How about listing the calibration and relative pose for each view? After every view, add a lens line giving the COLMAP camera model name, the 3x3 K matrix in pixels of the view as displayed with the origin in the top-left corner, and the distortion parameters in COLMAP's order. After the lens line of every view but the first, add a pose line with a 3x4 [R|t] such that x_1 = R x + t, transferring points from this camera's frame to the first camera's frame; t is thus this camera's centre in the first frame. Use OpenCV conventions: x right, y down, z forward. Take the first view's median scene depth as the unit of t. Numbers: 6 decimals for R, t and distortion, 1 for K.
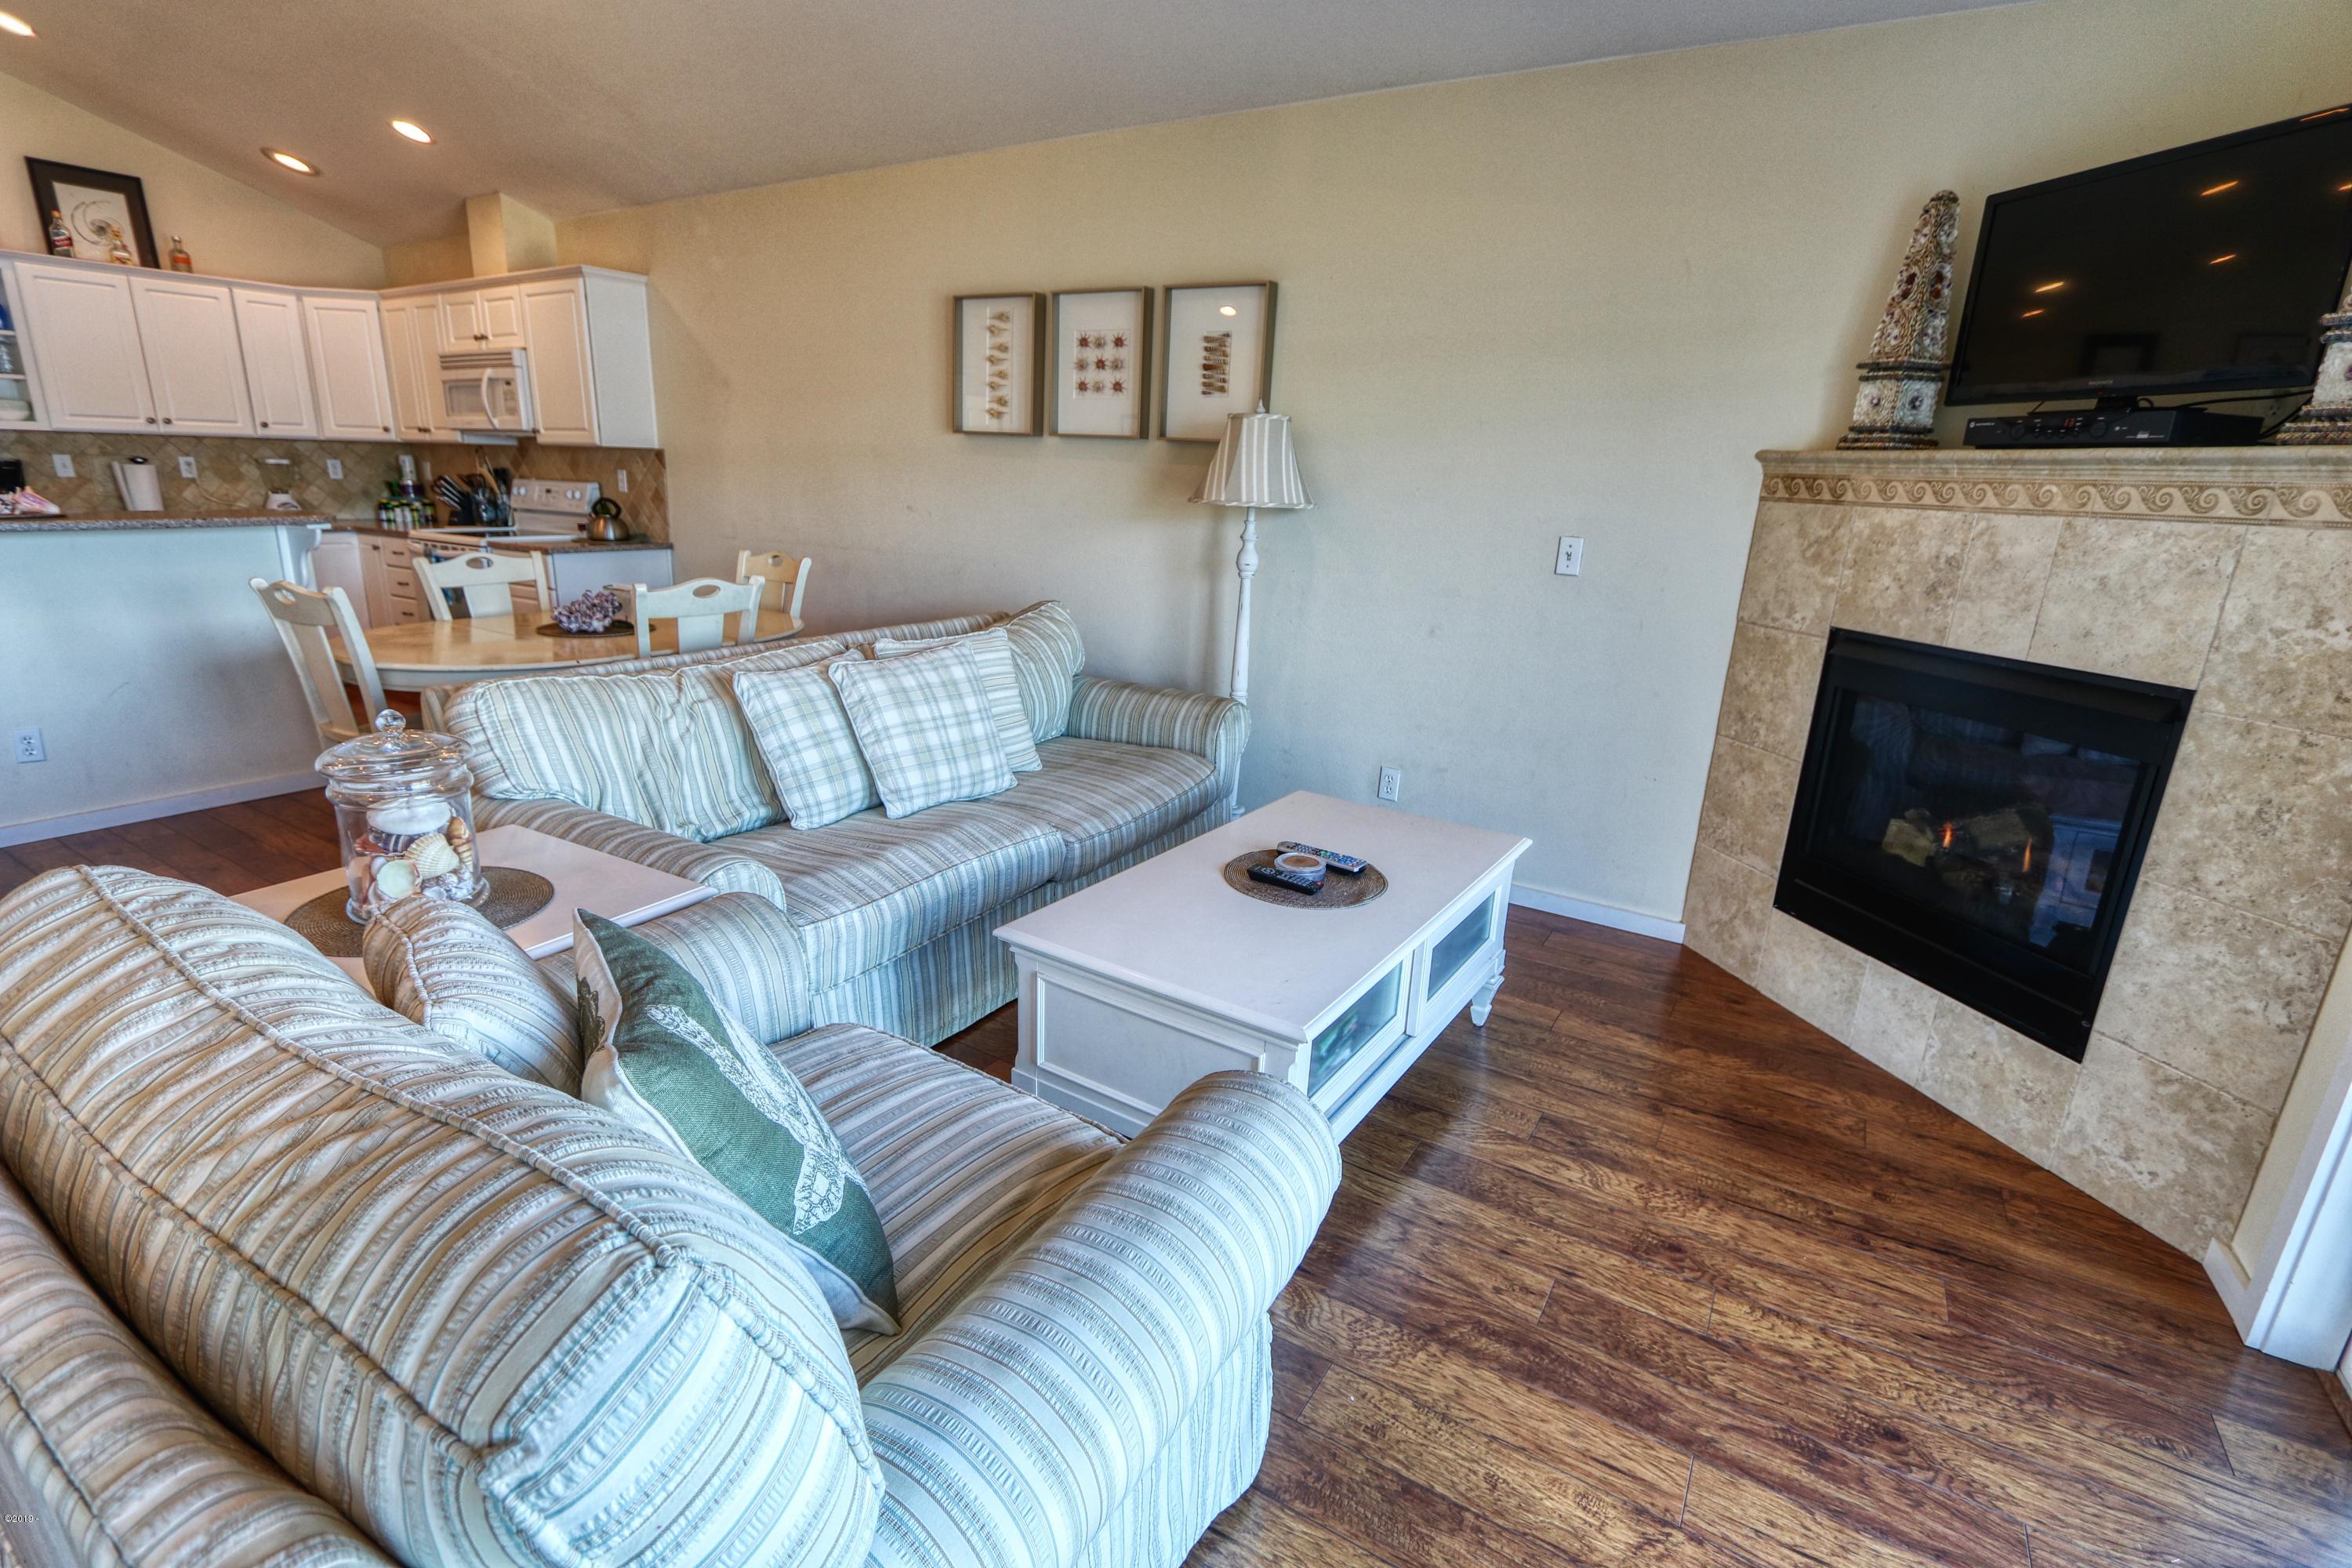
lens RADIAL K [[1085.8, 0, 1178.7], [0, 1085.8, 793.8], [0, 0, 1]] dist [-0.017853, 0.002435]
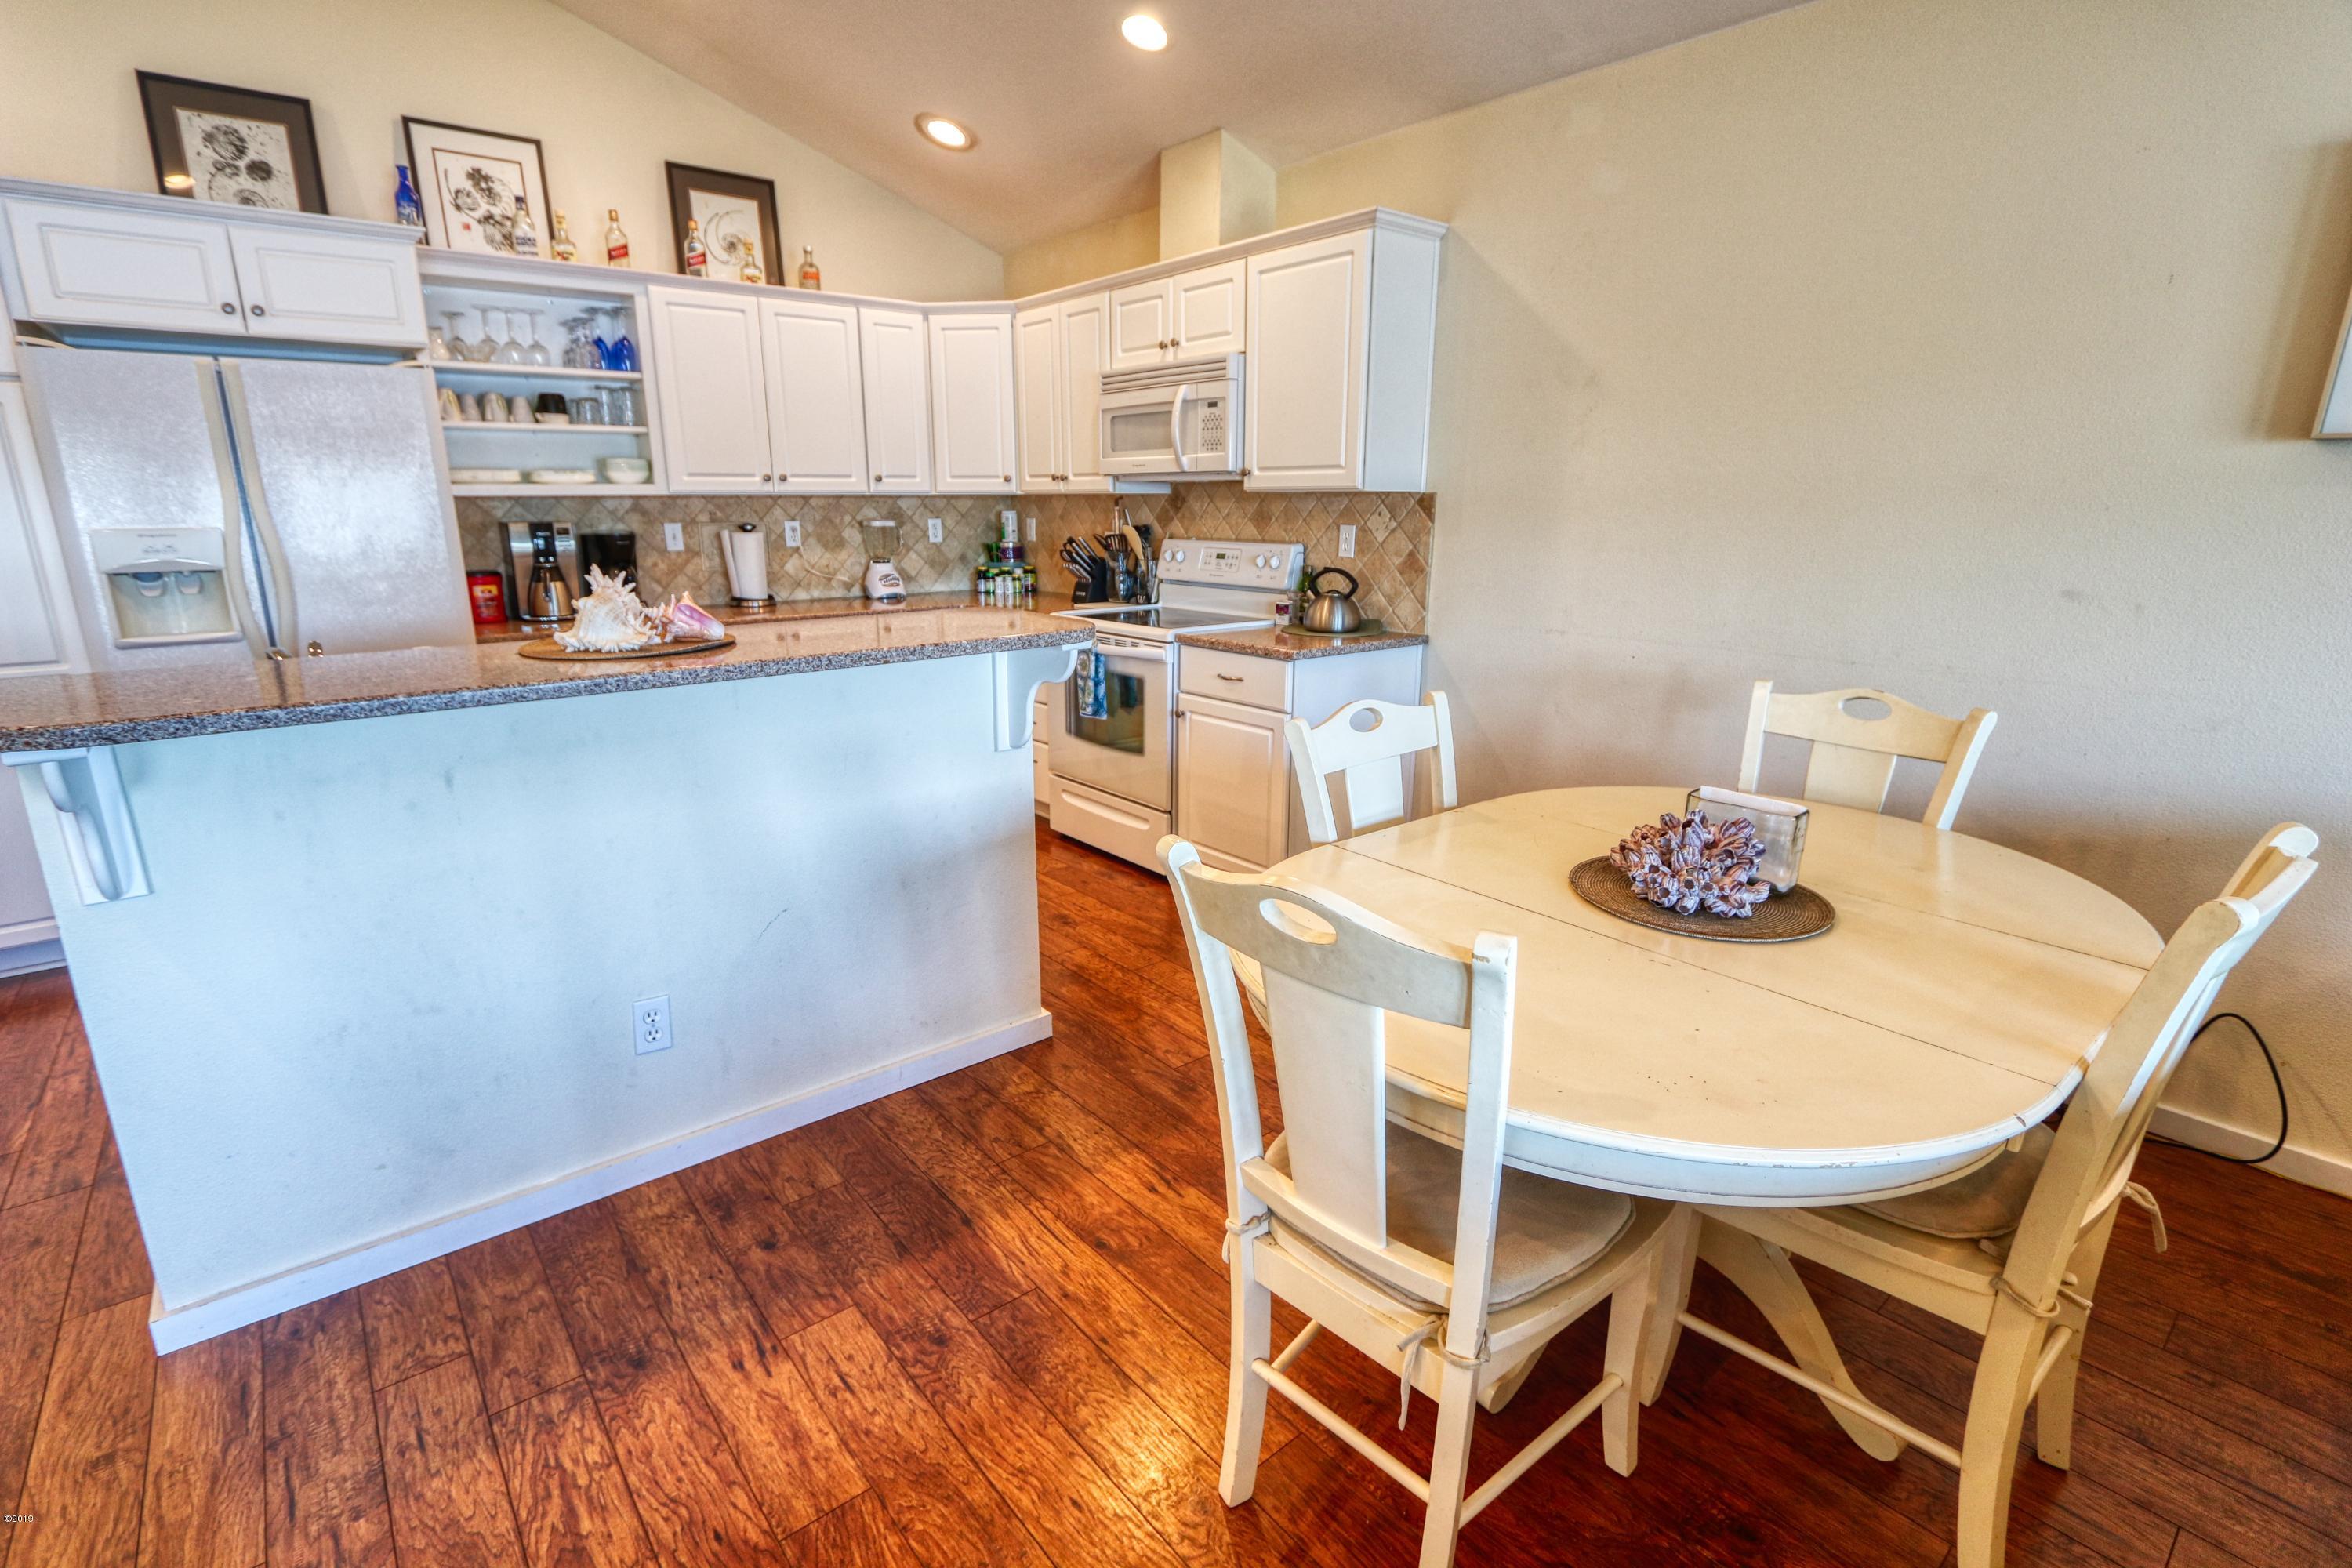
lens RADIAL K [[1085.8, 0, 1173.0], [0, 1085.8, 787.6], [0, 0, 1]] dist [-0.017853, 0.002435]
pose [[0.947450, 0.047916, -0.316295, -0.417331], [-0.058232, 0.998033, -0.023238, -0.120481], [0.314560, 0.040435, 0.948376, 0.347490]]
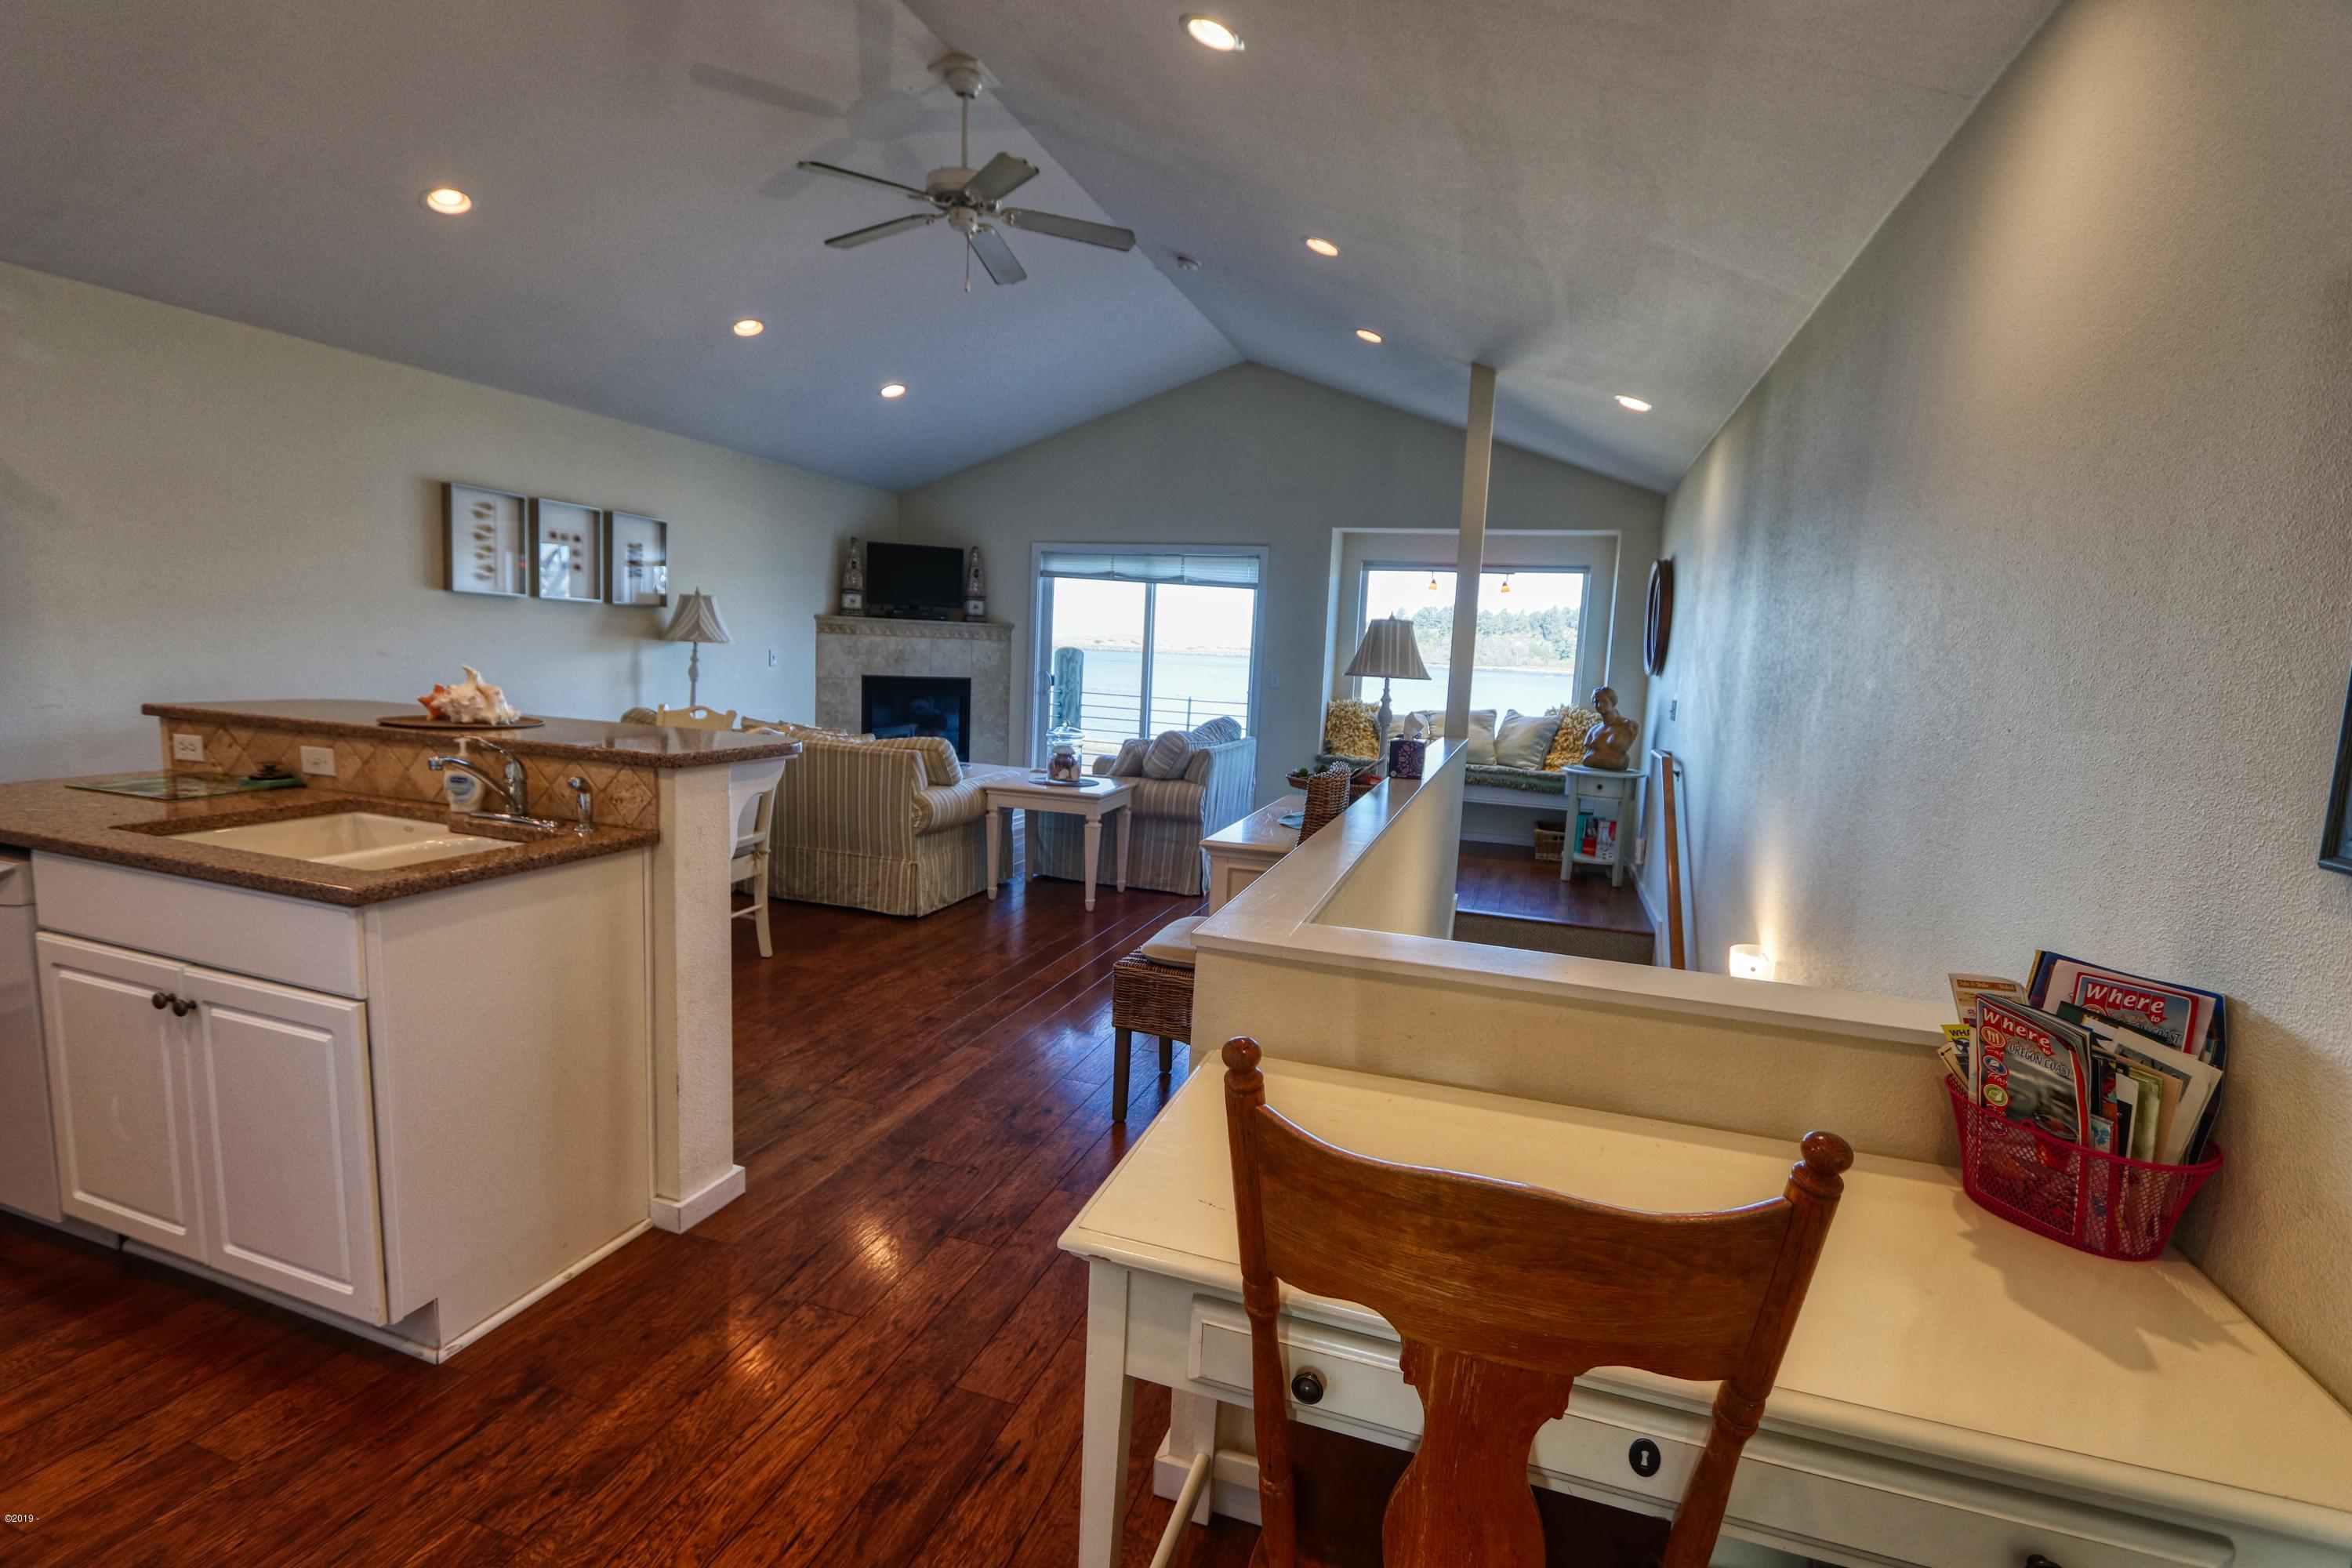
lens RADIAL K [[1085.8, 0, 1165.8], [0, 1085.8, 786.1], [0, 0, 1]] dist [-0.017853, 0.002435]
pose [[-0.226324, -0.173437, 0.958487, -1.274849], [0.221601, 0.949048, 0.224055, -0.179012], [-0.948510, 0.263111, -0.176359, 0.420918]]
